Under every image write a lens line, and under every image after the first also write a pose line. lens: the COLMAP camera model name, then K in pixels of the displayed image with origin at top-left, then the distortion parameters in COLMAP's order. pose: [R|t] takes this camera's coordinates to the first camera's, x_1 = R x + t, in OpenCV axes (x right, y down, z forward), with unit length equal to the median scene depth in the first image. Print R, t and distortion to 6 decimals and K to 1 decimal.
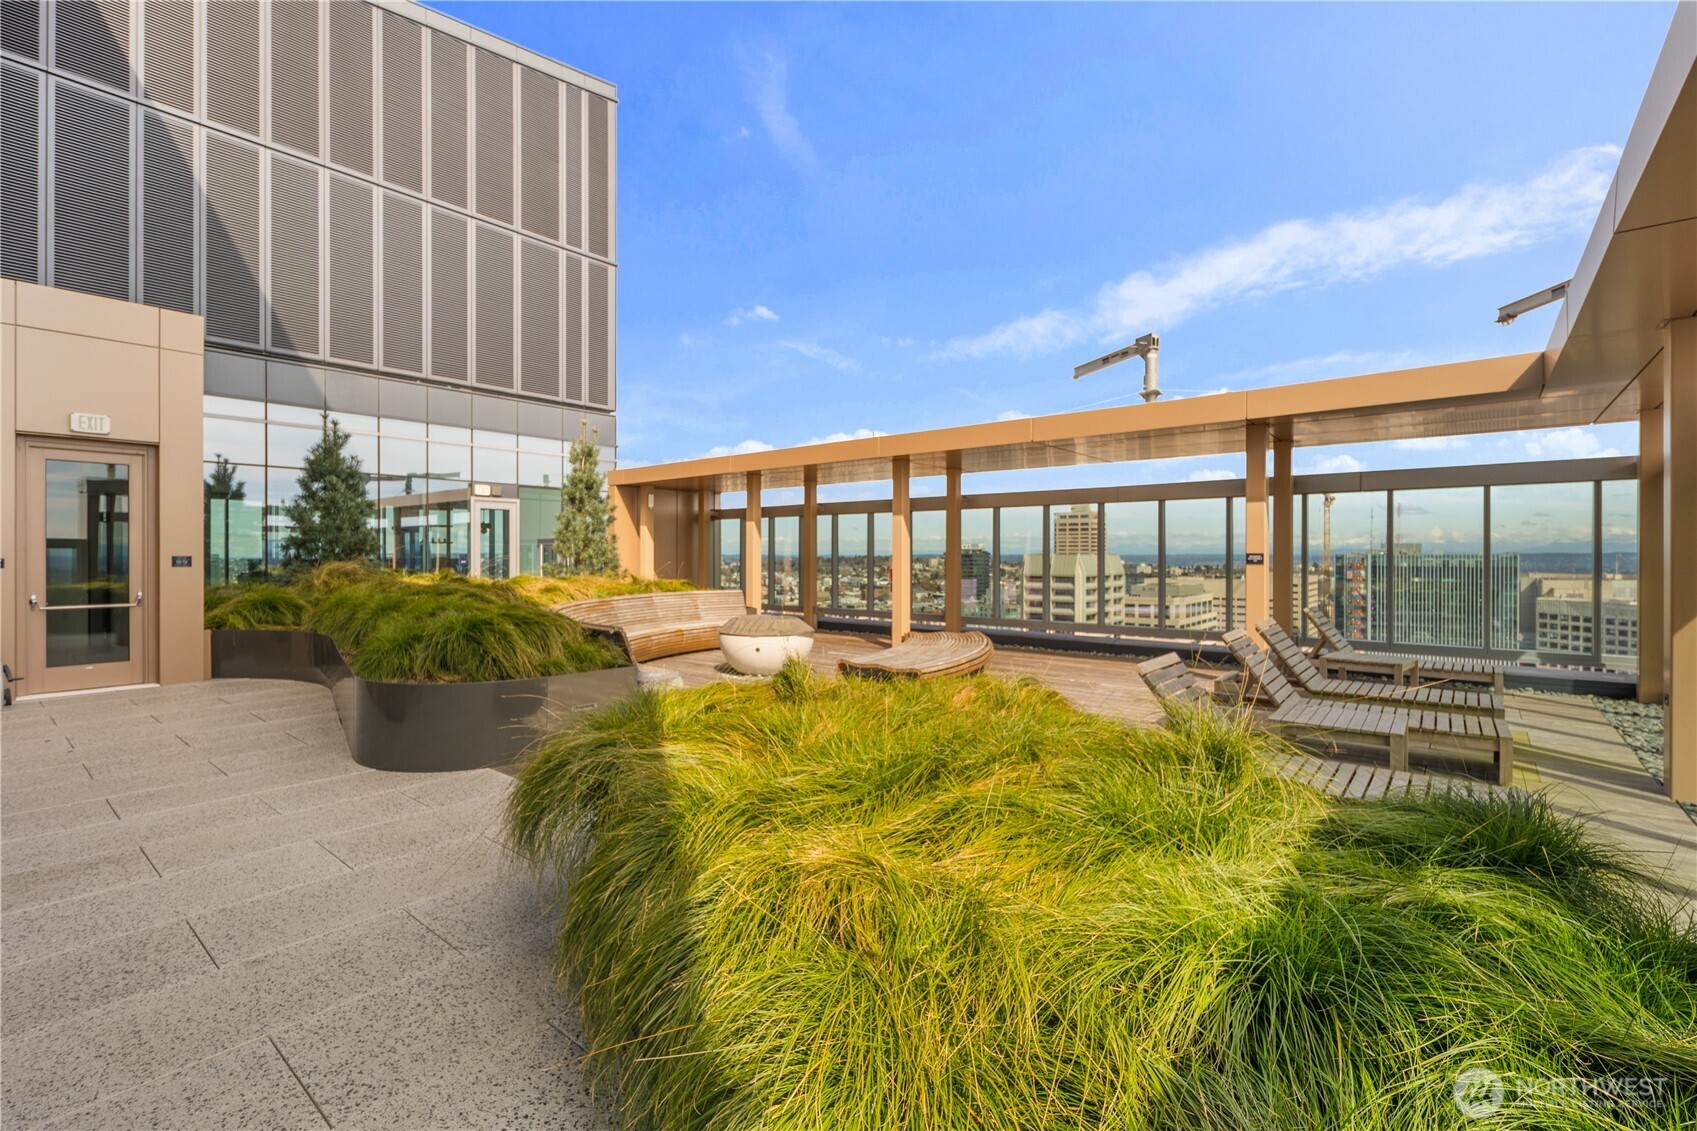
lens RADIAL K [[744.6, 0, 850.1], [0, 744.6, 552.2], [0, 0, 1]] dist [0.001184, -0.001016]
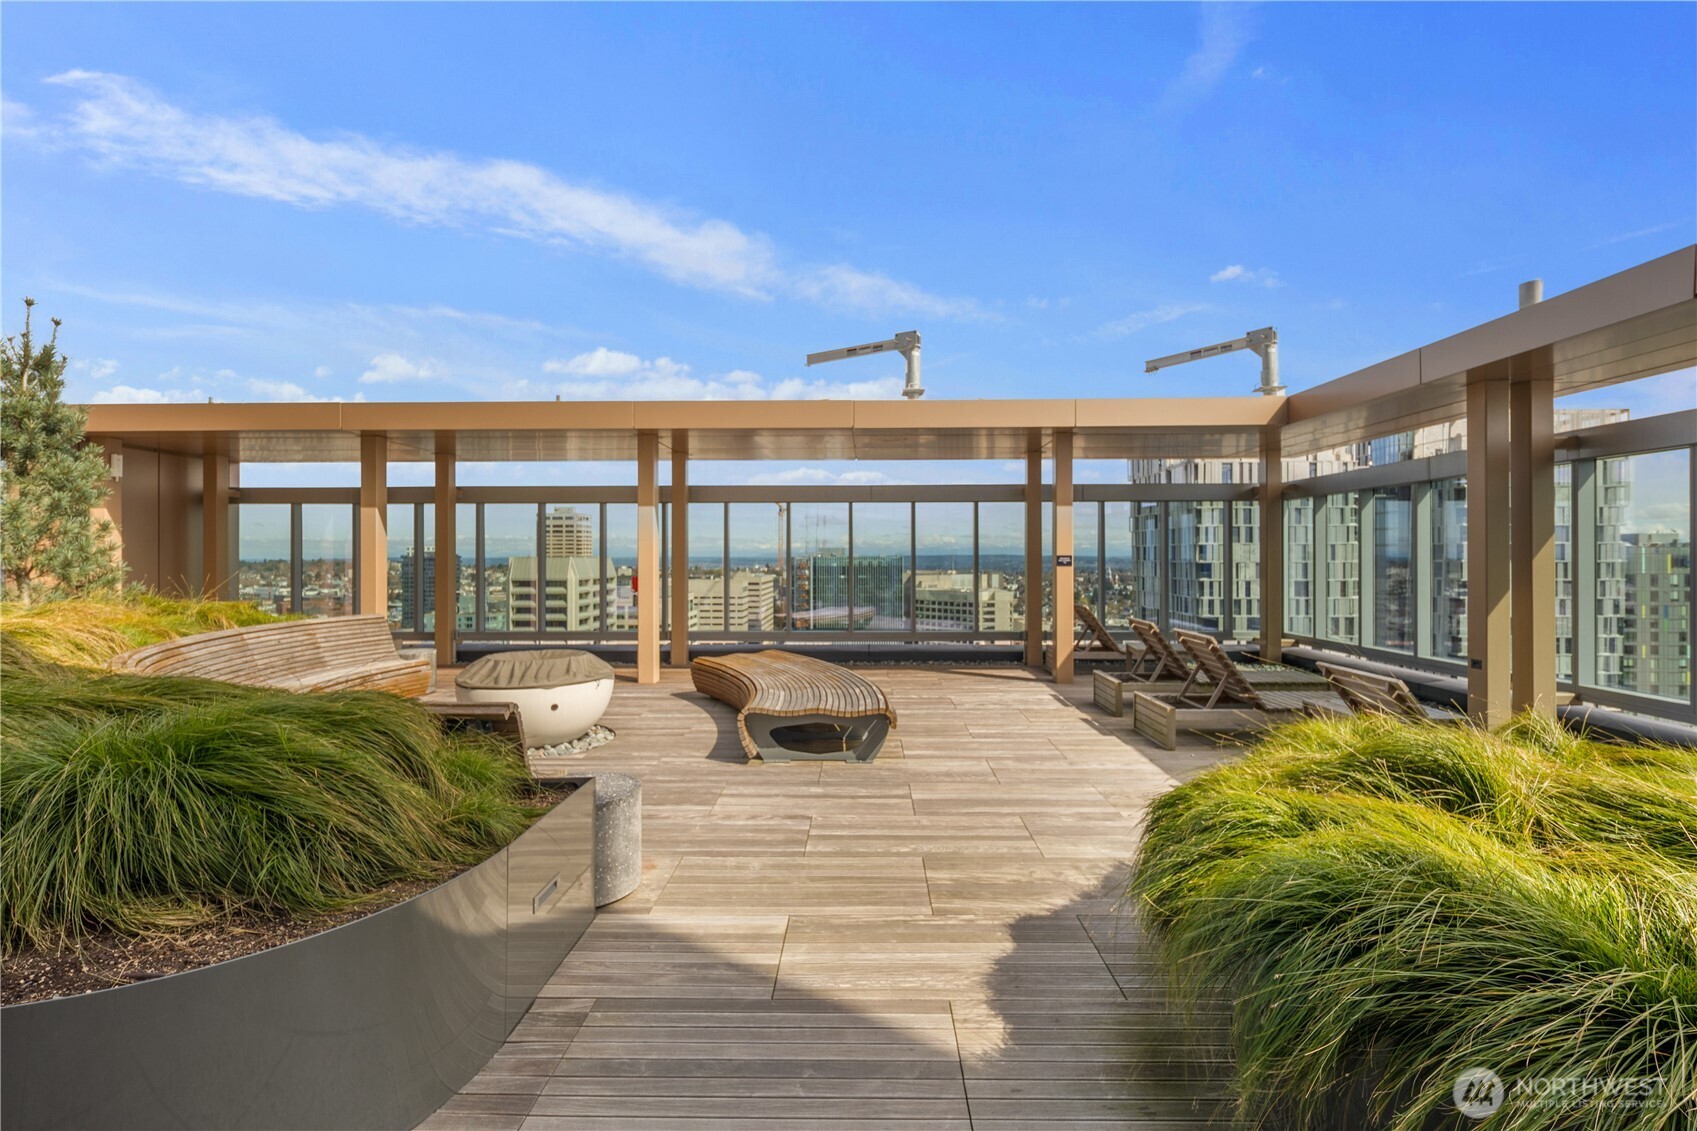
lens RADIAL K [[744.6, 0, 853.9], [0, 744.6, 562.6], [0, 0, 1]] dist [0.001184, -0.001016]
pose [[0.778212, -0.007197, 0.627961, -0.196164], [0.000688, 0.999943, 0.010609, 0.000108], [-0.628002, -0.007824, 0.778173, 0.204799]]
